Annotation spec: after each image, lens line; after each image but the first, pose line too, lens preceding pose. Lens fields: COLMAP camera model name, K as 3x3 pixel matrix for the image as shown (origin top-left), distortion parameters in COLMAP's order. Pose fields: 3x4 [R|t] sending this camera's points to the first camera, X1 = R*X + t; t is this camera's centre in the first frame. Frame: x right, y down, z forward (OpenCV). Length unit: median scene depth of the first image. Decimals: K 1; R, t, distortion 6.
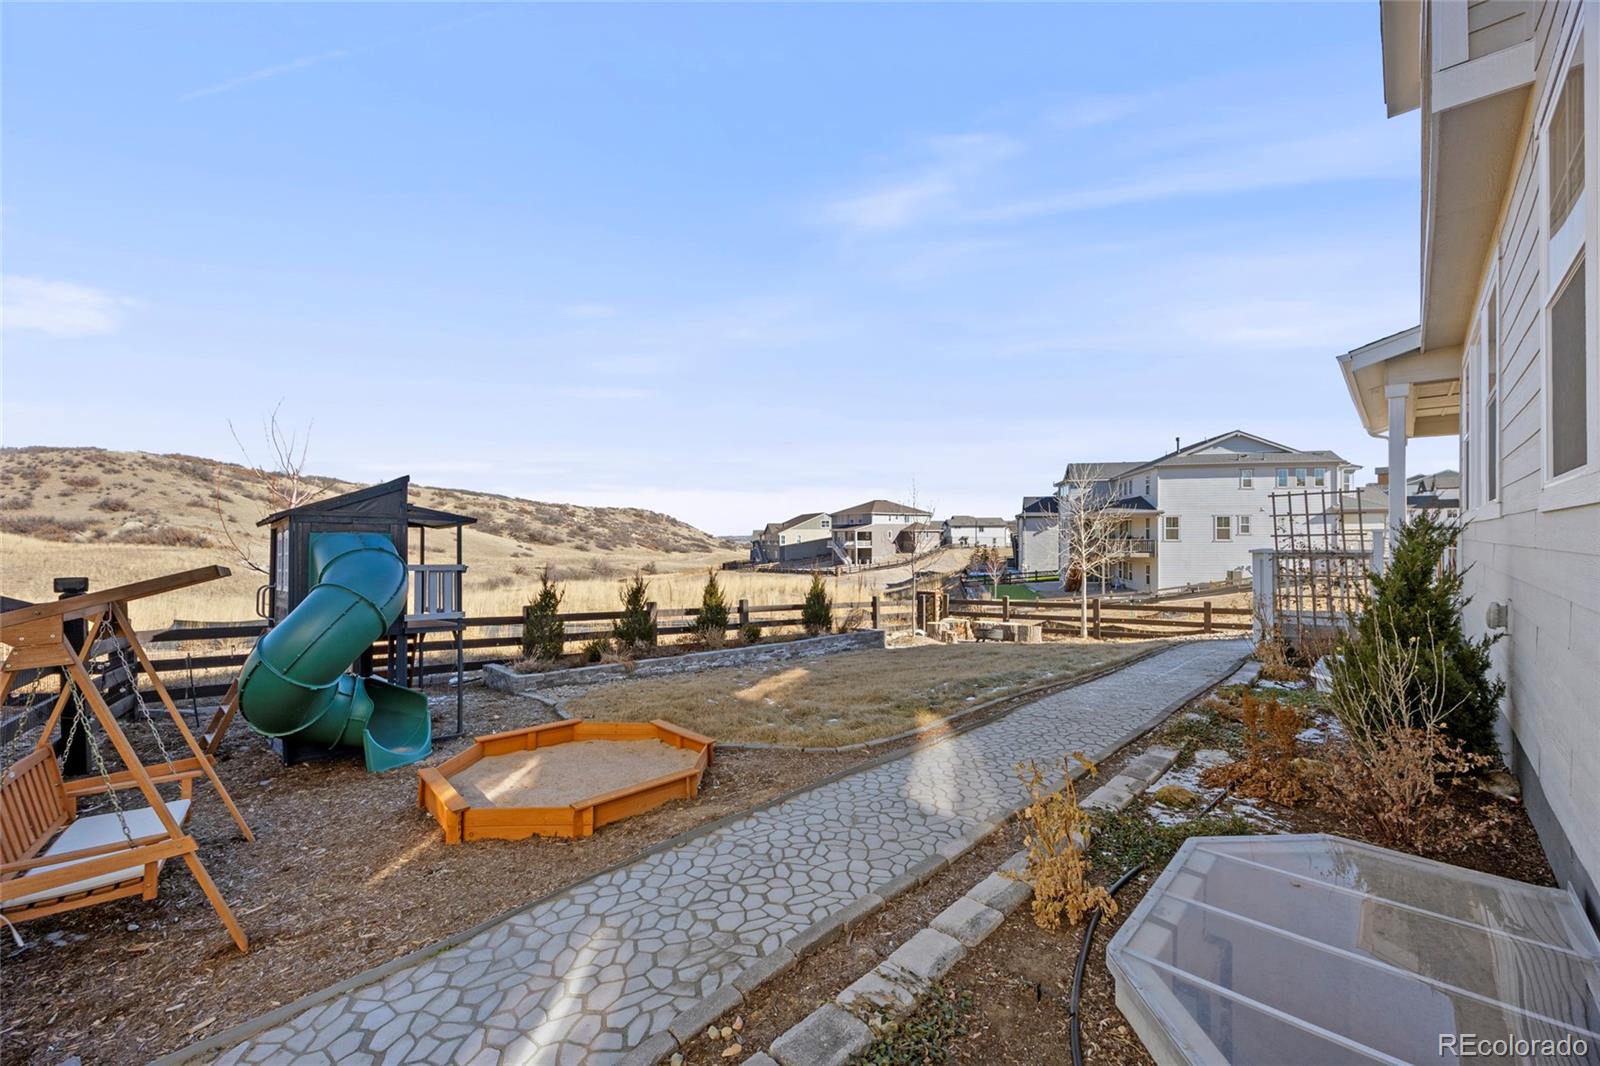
lens RADIAL K [[655.0, 0, 798.1], [0, 655.0, 535.9], [0, 0, 1]] dist [0.014732, 0.000085]
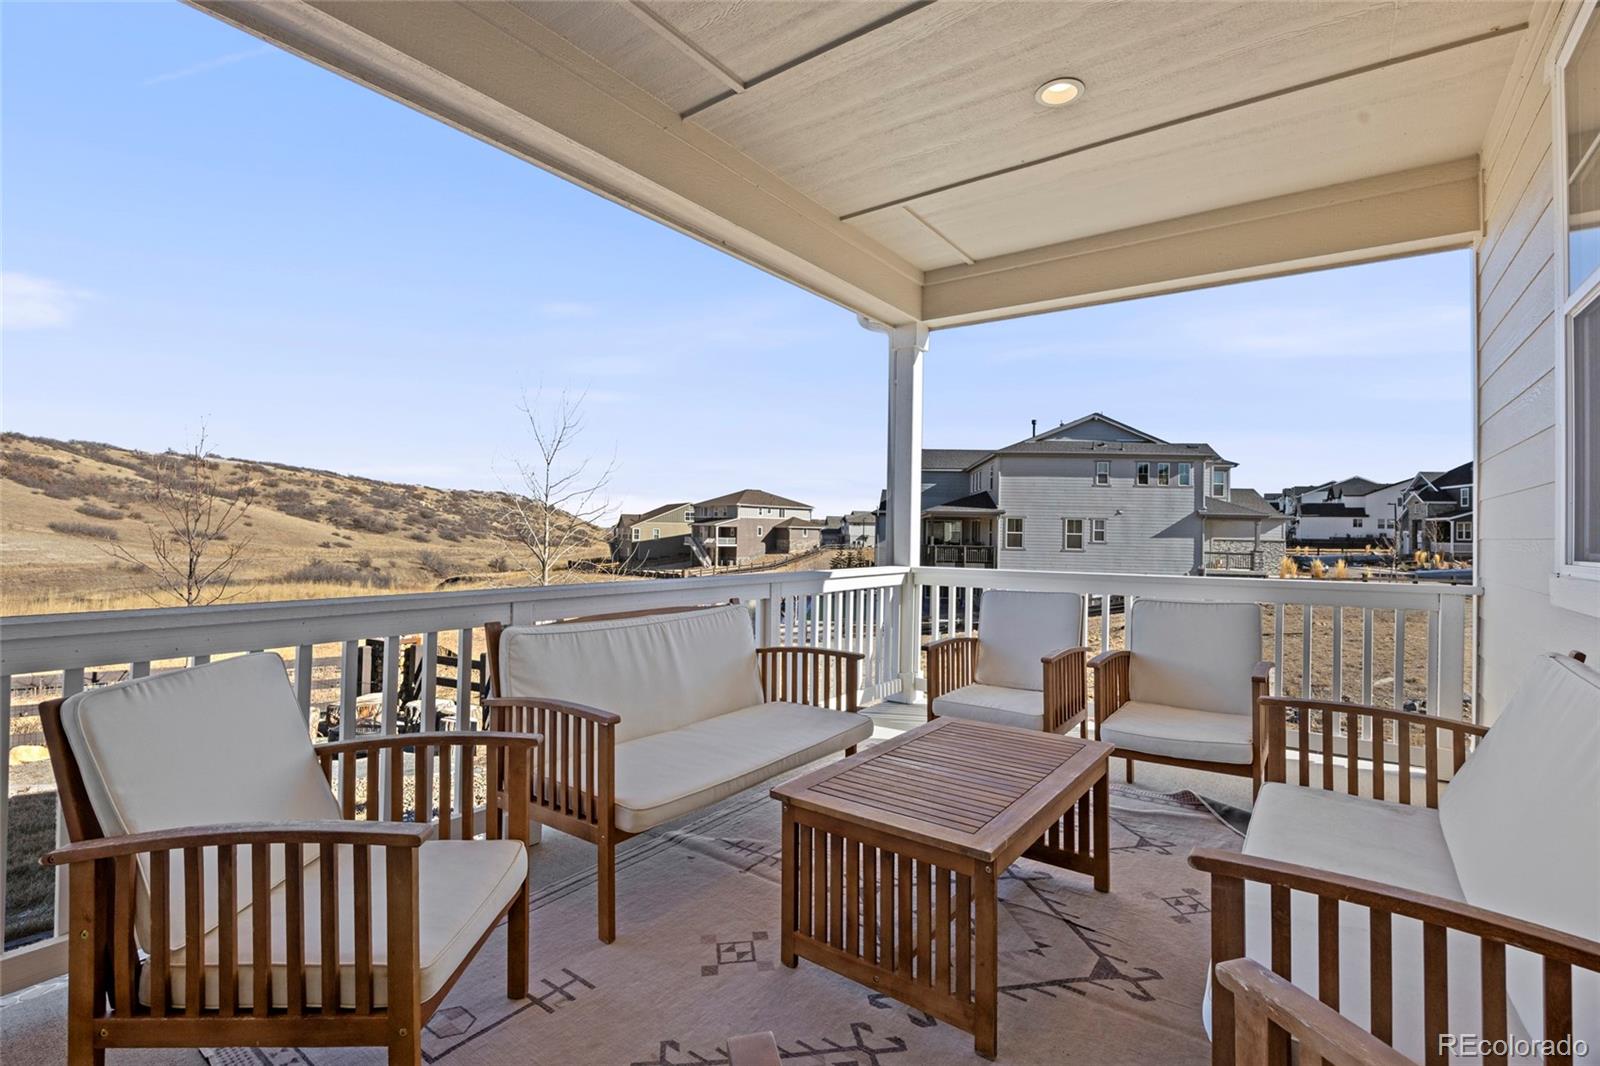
lens RADIAL K [[731.8, 0, 800.3], [0, 731.8, 531.5], [0, 0, 1]] dist [-0.003063, -0.000226]
pose [[0.993595, 0.024018, 0.110414, 0.086491], [-0.024174, 0.999708, 0.000073, -0.002883], [-0.110380, -0.002741, 0.993886, 0.062648]]
